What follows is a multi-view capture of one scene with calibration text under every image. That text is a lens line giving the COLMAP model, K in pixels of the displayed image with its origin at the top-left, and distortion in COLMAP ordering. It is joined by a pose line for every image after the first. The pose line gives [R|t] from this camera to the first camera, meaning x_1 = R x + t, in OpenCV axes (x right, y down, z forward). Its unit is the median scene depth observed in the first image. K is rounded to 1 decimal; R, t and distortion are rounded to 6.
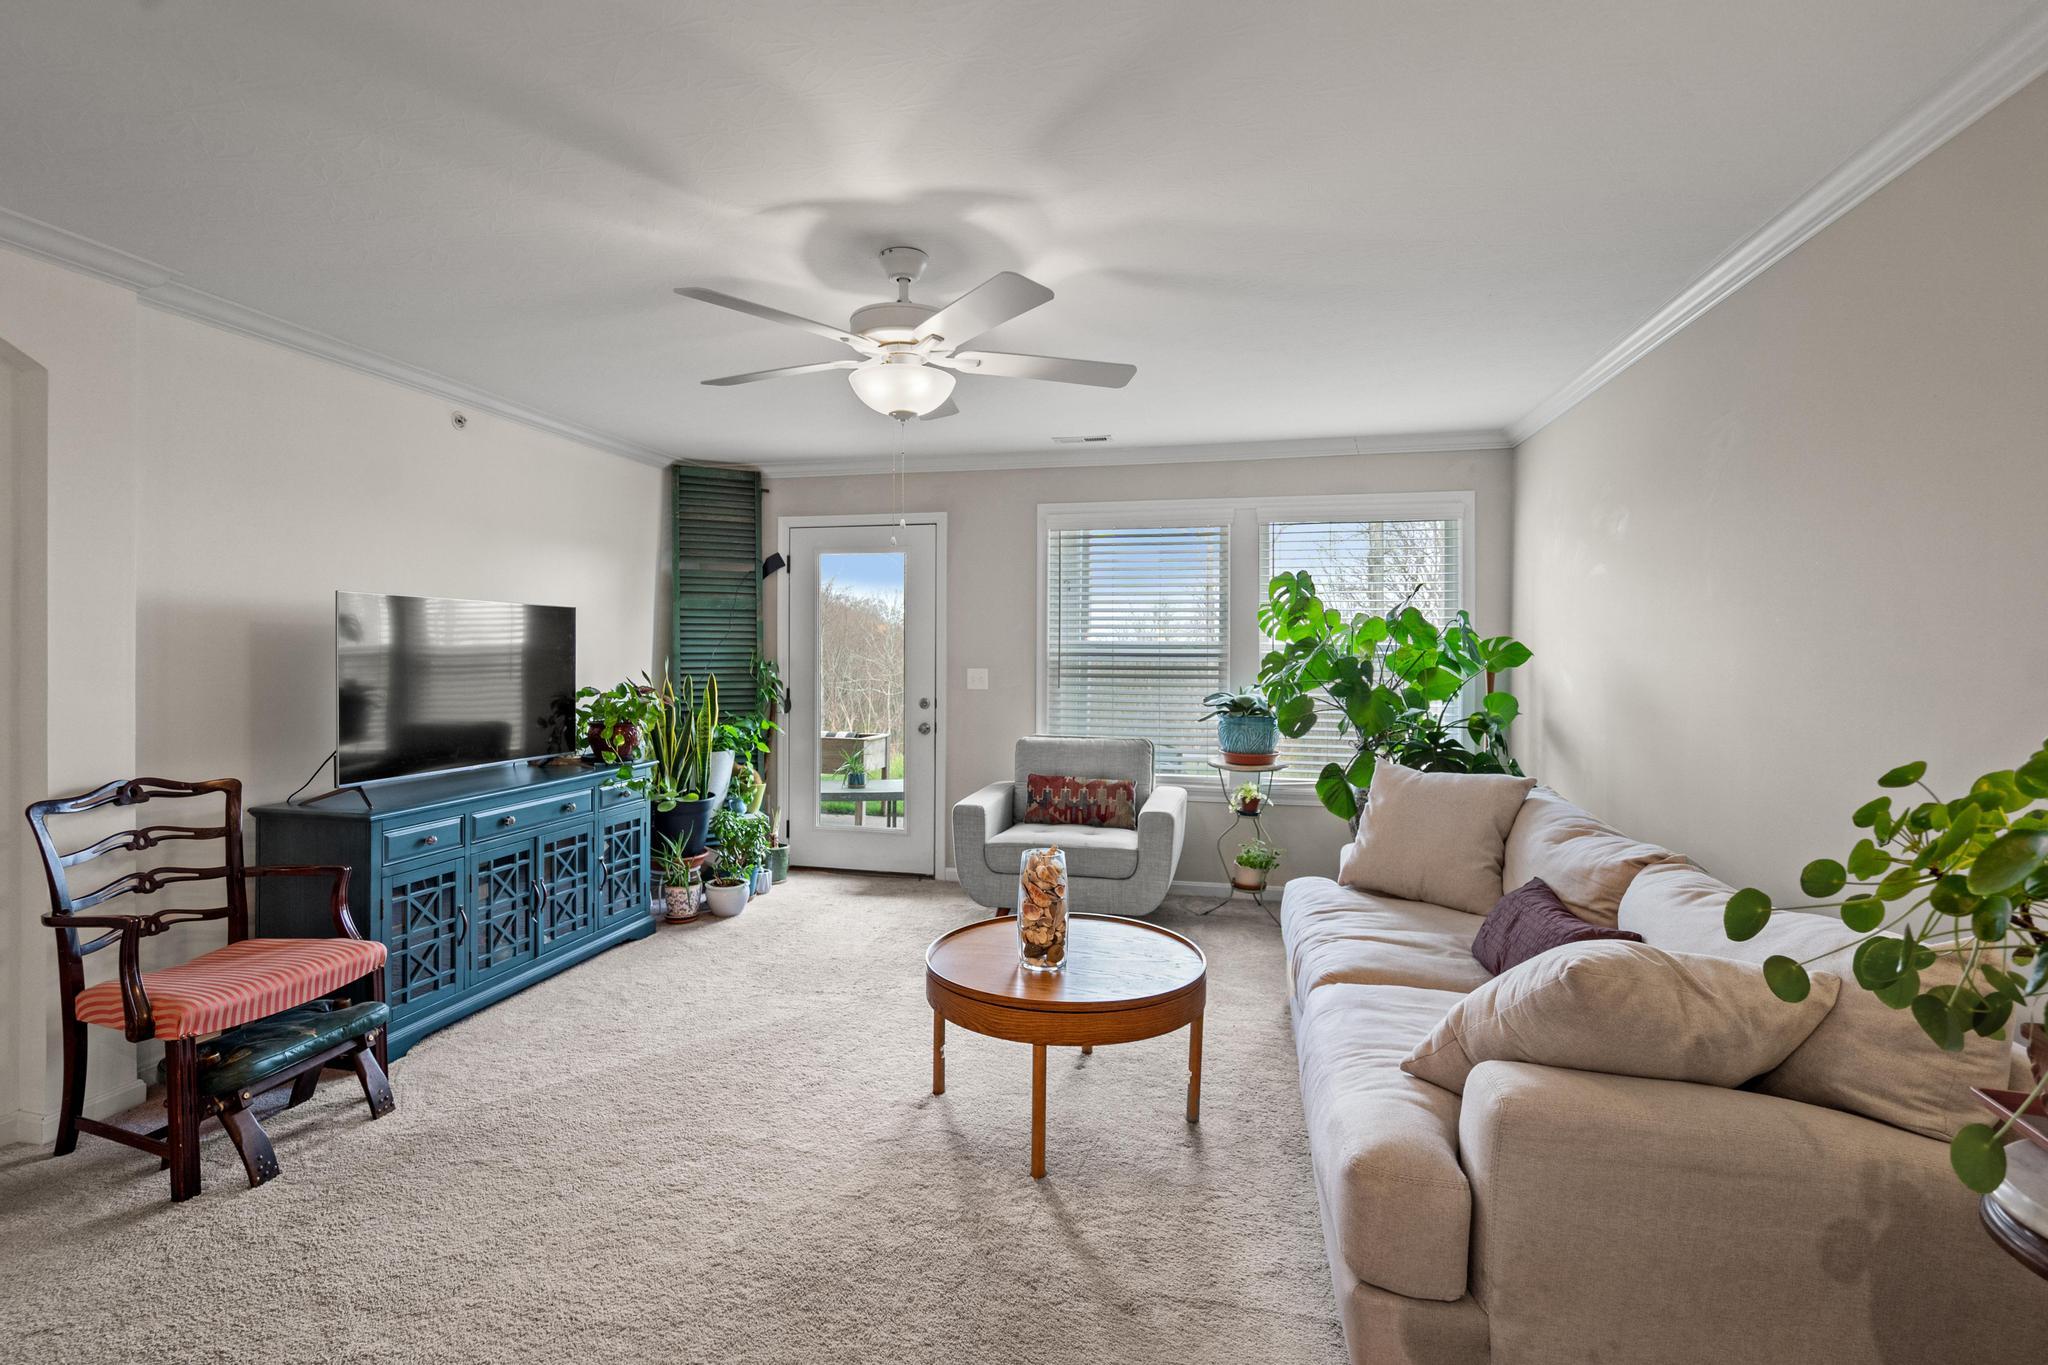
lens RADIAL K [[948.0, 0, 1008.2], [0, 948.0, 653.7], [0, 0, 1]] dist [0.001242, -0.000021]
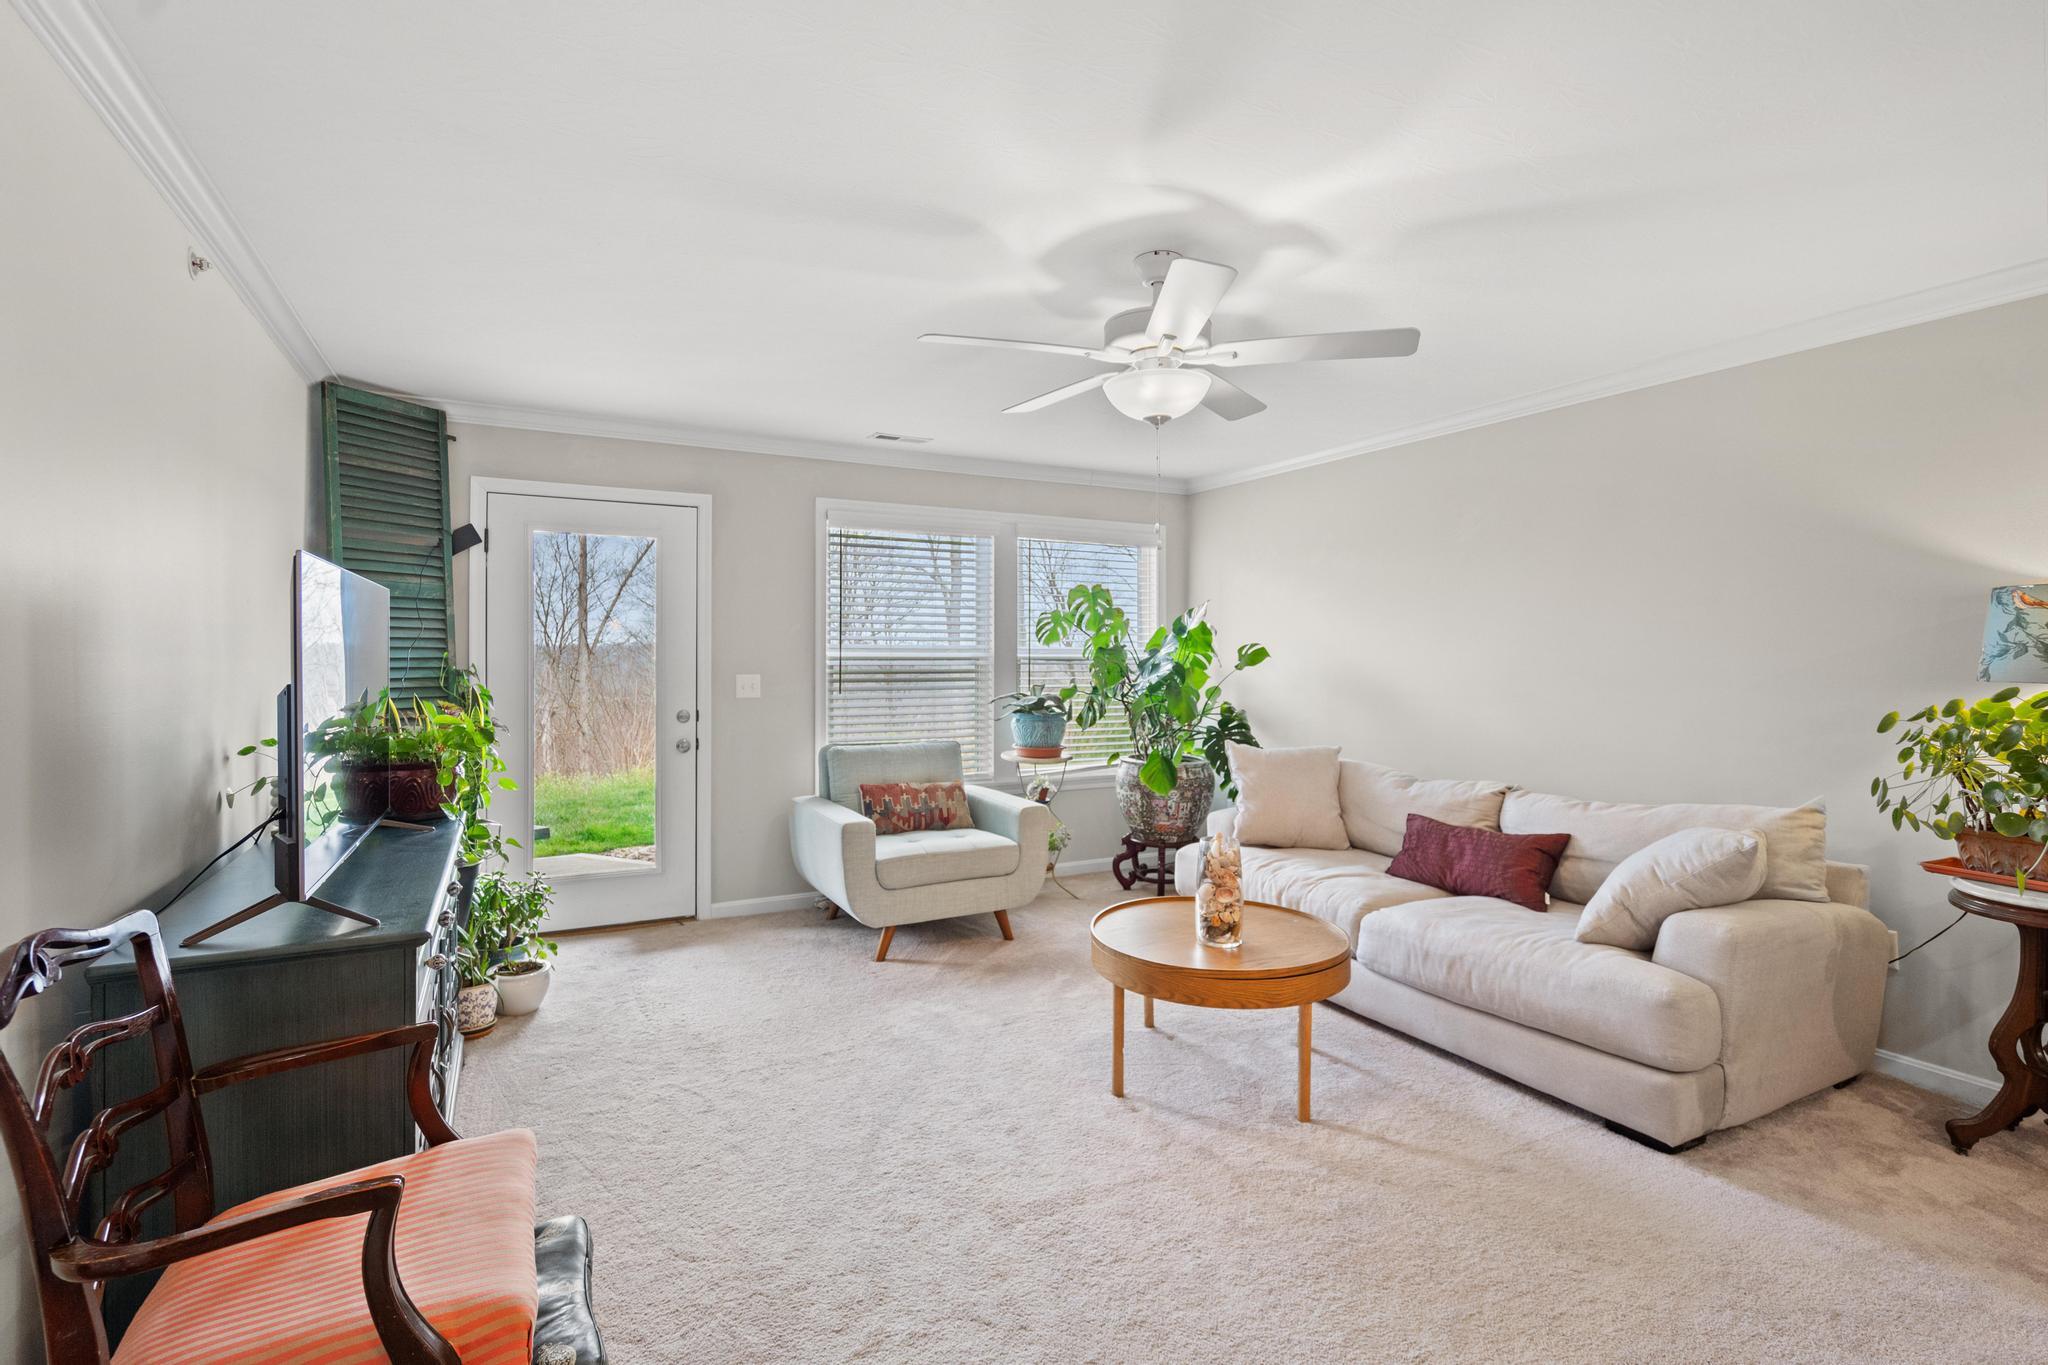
lens RADIAL K [[939.6, 0, 1020.8], [0, 939.6, 664.3], [0, 0, 1]] dist [-0.000416, 0.000109]
pose [[0.757960, -0.009146, 0.652237, -0.468850], [0.003572, 0.999945, 0.009871, -0.002070], [-0.652291, -0.005152, 0.757951, 0.185553]]
